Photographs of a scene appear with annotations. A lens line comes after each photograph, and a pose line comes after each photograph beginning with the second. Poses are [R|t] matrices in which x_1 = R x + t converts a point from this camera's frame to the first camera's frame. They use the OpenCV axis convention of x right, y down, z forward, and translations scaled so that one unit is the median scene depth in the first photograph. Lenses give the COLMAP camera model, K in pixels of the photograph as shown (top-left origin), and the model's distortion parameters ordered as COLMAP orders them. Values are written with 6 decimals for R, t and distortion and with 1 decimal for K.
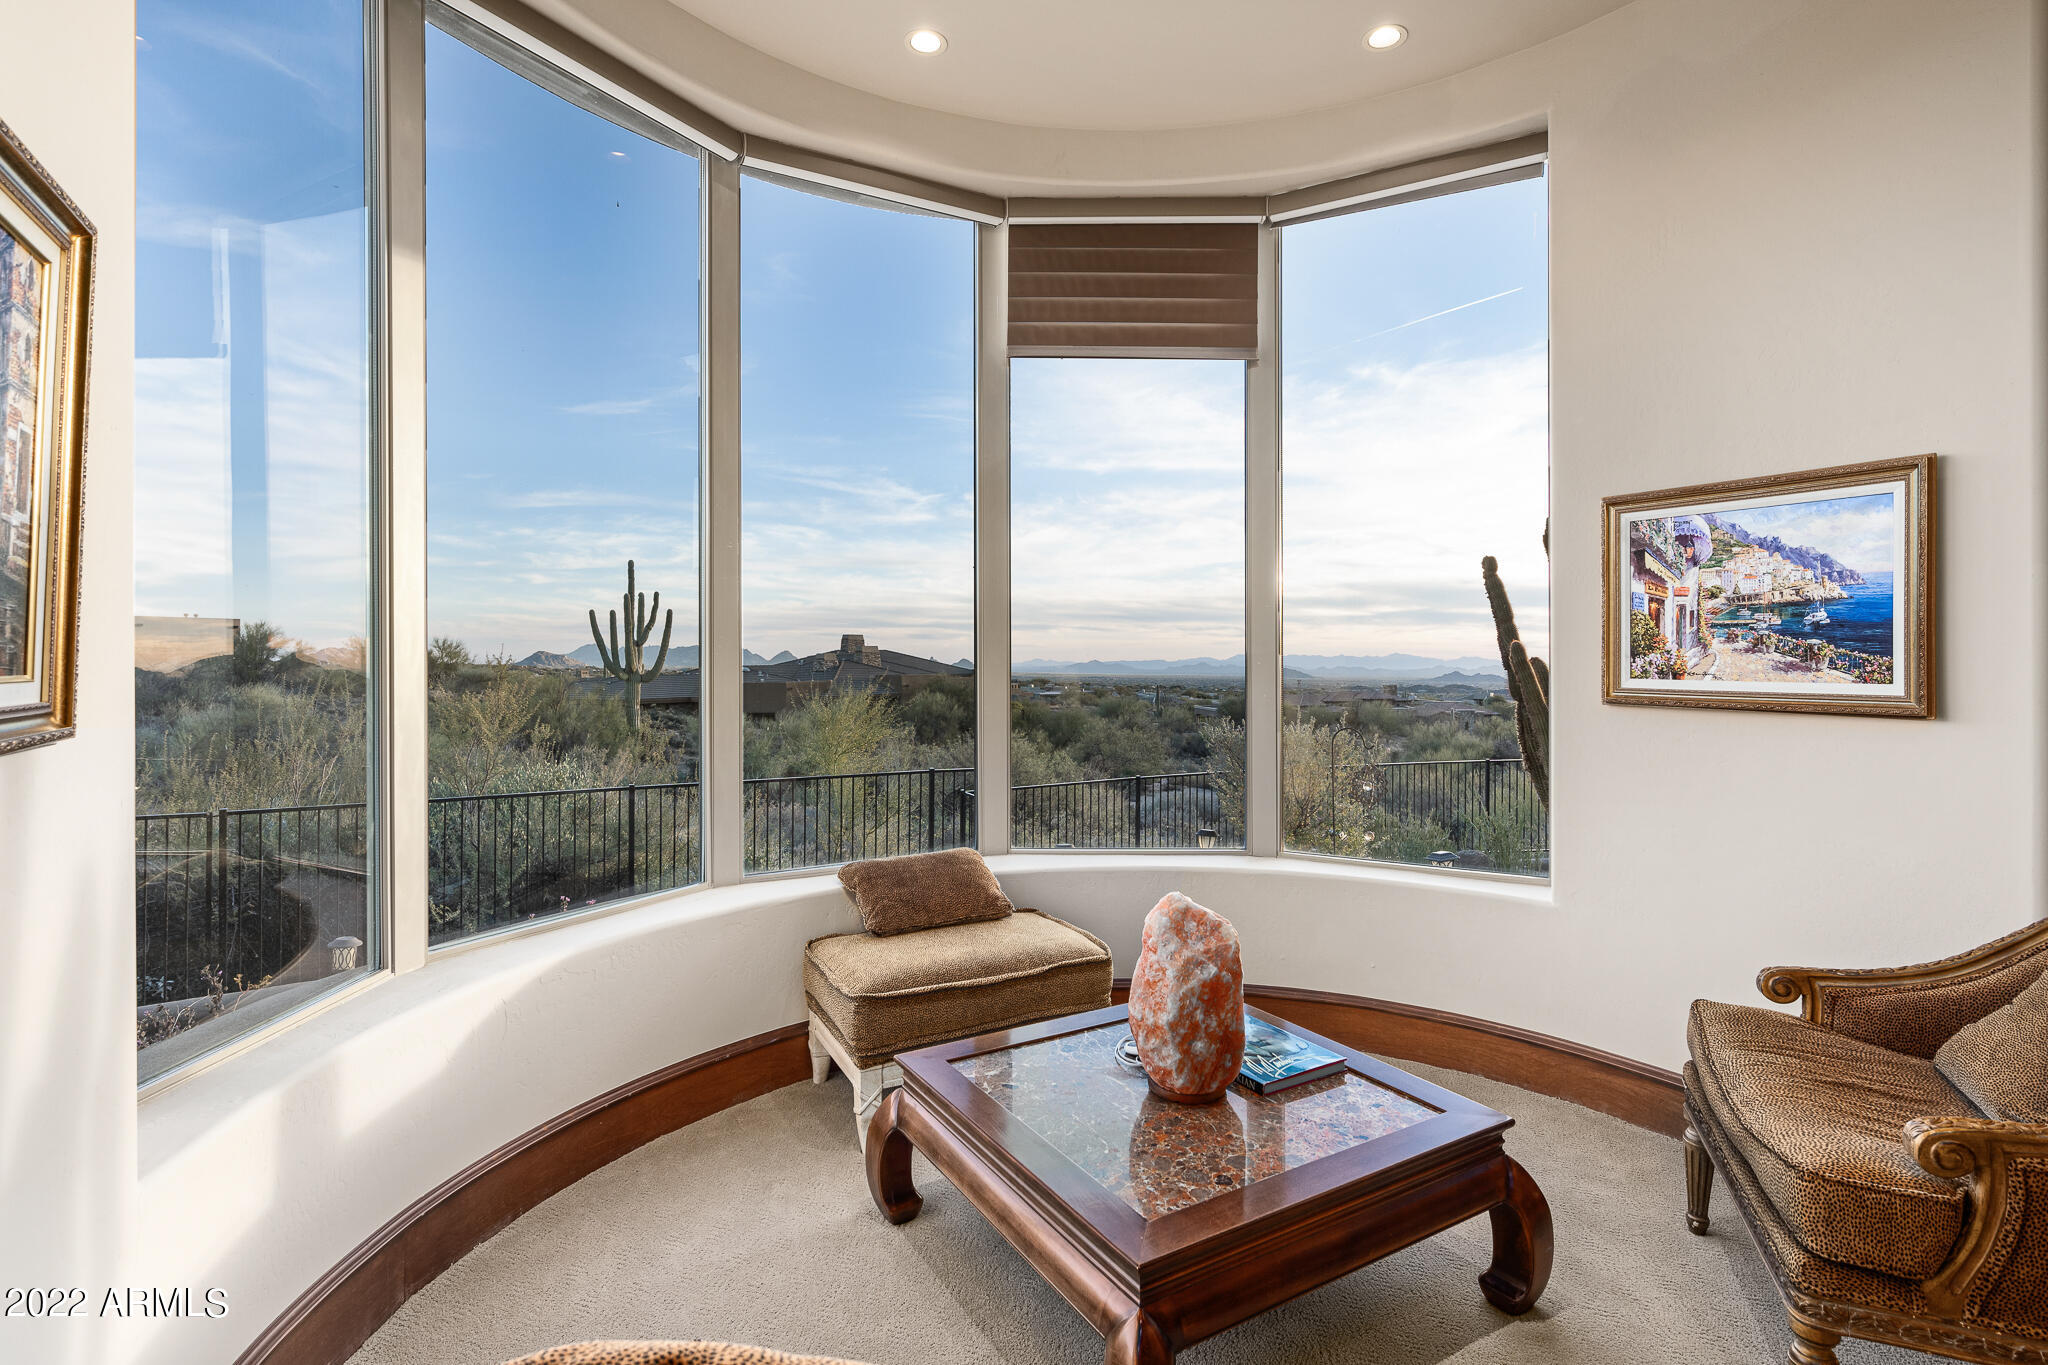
lens RADIAL K [[987.9, 0, 1025.8], [0, 987.9, 669.3], [0, 0, 1]] dist [-0.003217, -0.000319]
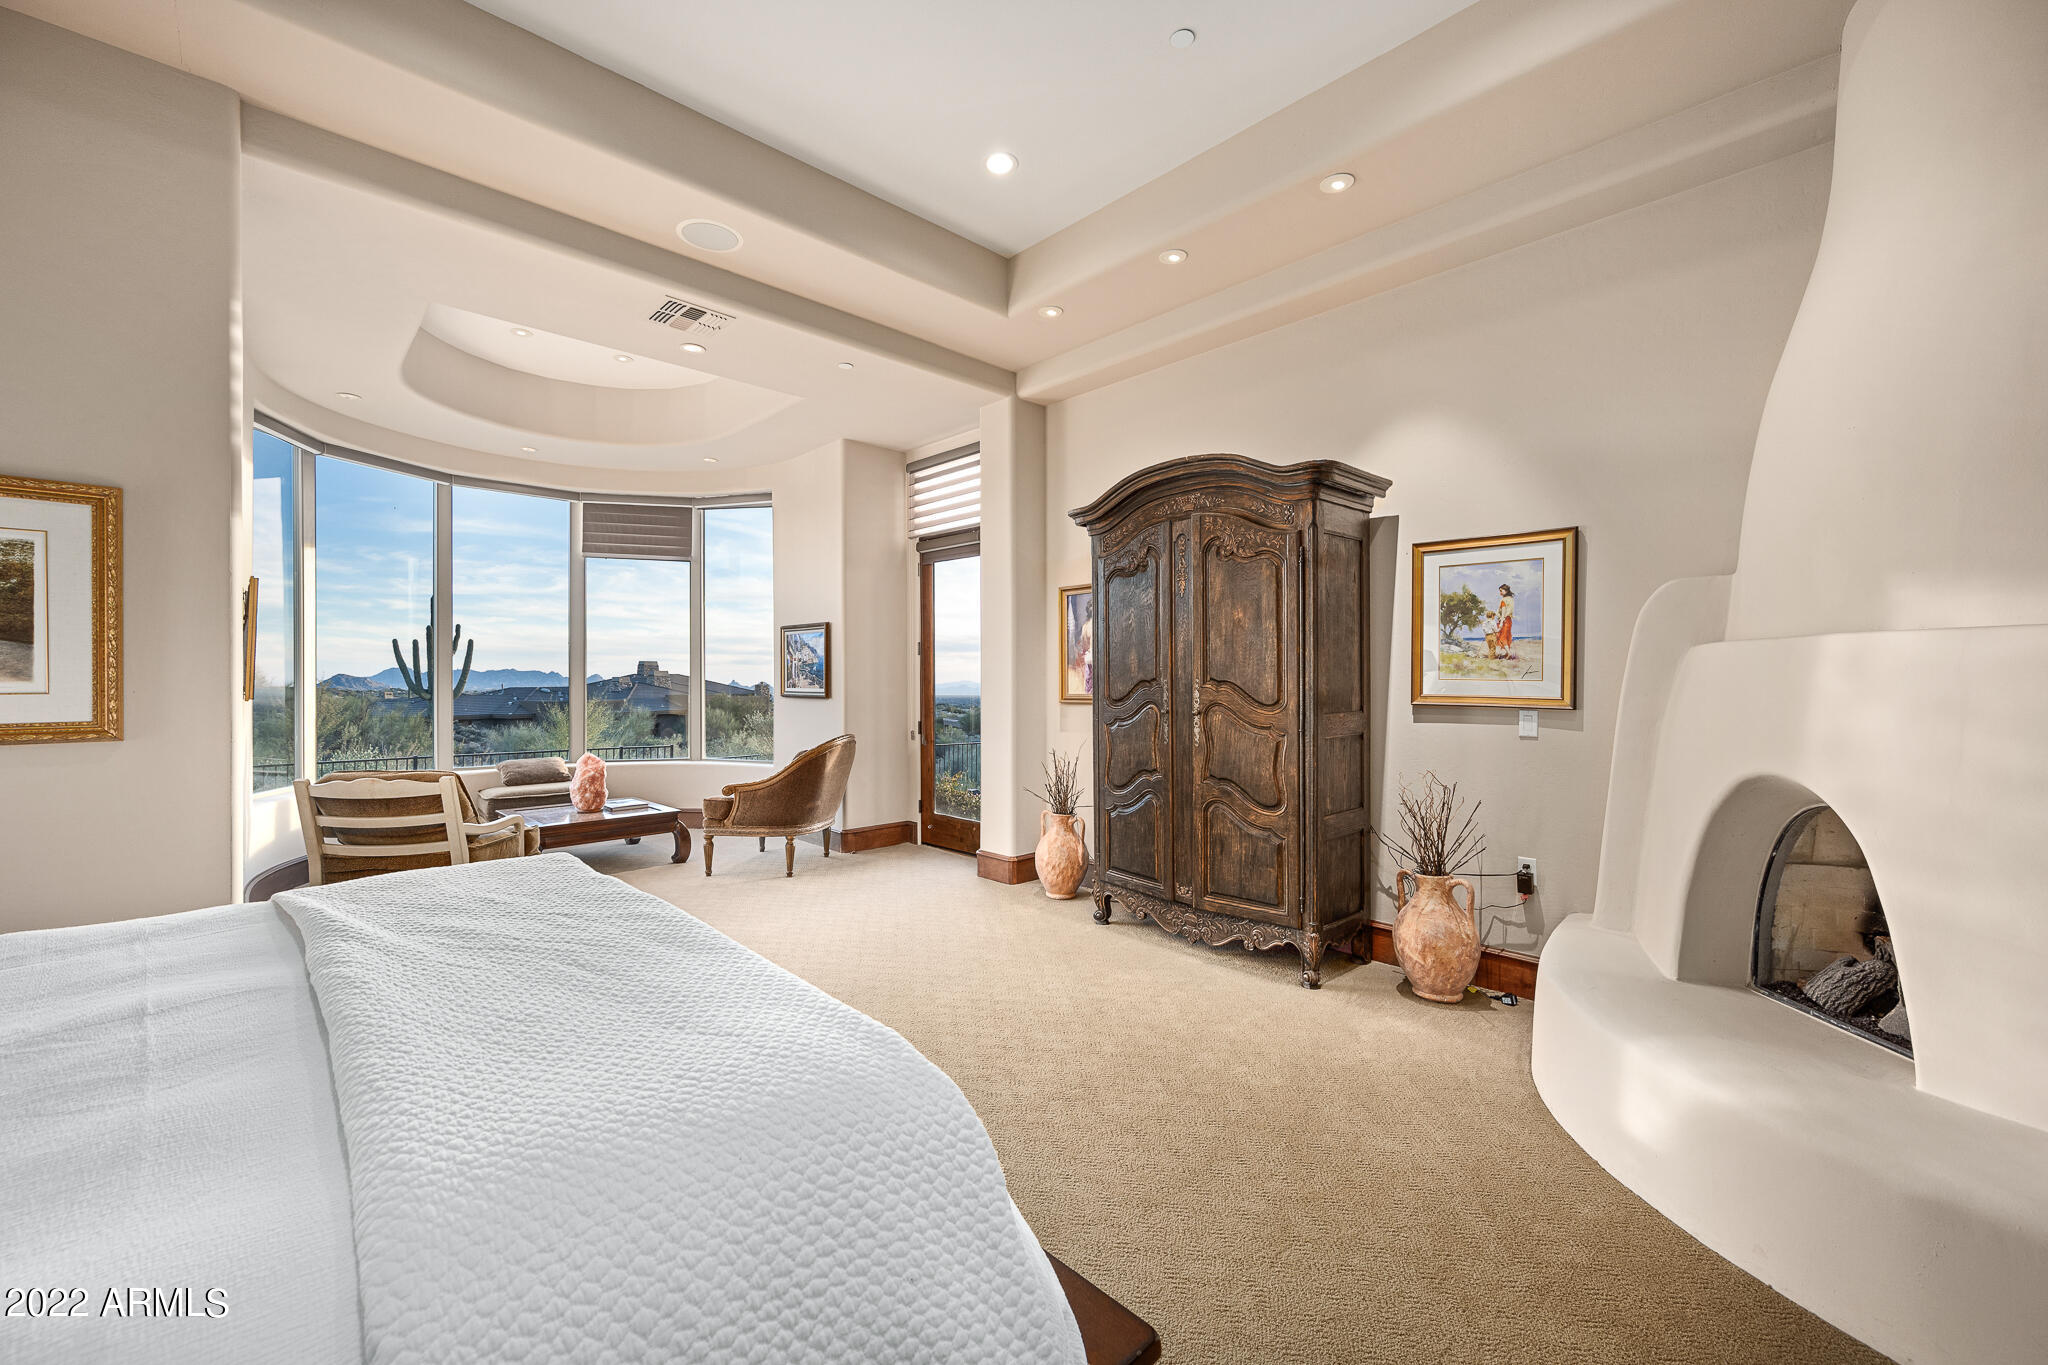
lens RADIAL K [[835.5, 0, 1023.4], [0, 835.5, 679.8], [0, 0, 1]] dist [0.000155, 0.000023]
pose [[0.973845, 0.000235, 0.227211, 0.243213], [0.002527, 0.999926, -0.011864, 0.005457], [-0.227197, 0.012128, 0.973773, -0.531651]]
